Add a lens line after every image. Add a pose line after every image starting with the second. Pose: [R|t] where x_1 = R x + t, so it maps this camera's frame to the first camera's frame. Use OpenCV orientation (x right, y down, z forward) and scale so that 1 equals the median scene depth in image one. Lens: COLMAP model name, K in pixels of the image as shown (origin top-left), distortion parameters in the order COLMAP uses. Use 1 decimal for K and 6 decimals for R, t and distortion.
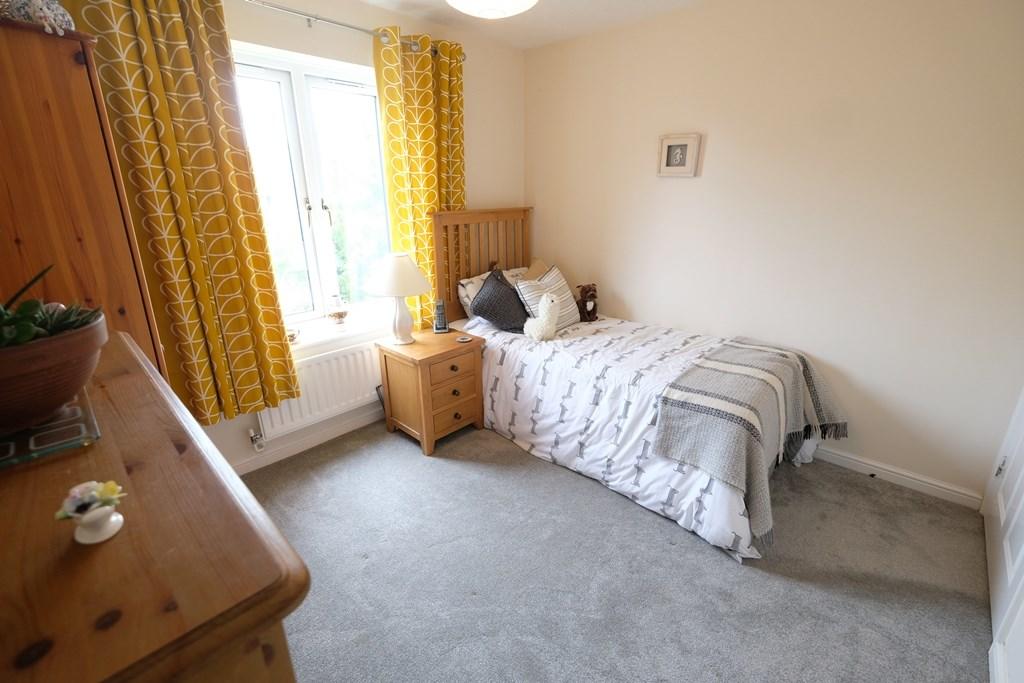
lens RADIAL K [[447.2, 0, 511.4], [0, 447.2, 336.5], [0, 0, 1]] dist [-0.000578, 0.000558]
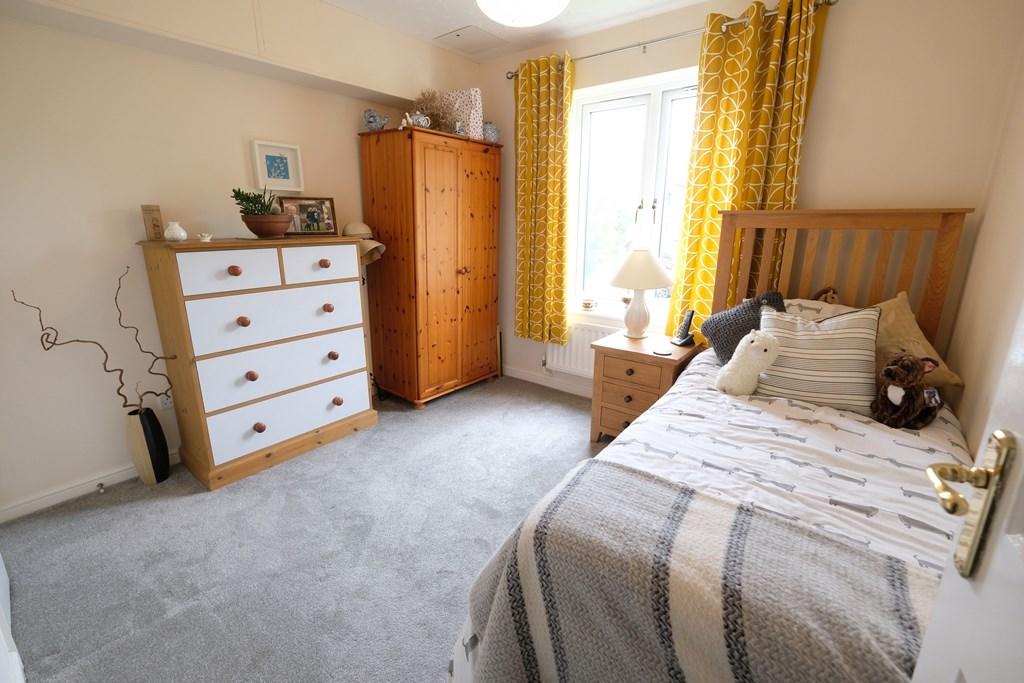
lens RADIAL K [[447.2, 0, 511.4], [0, 447.2, 336.5], [0, 0, 1]] dist [-0.000578, 0.000558]
pose [[0.094070, 0.258819, -0.961334, 0.740496], [-0.309941, 0.925243, 0.218774, -0.128956], [0.946091, 0.277376, 0.167256, 0.593531]]
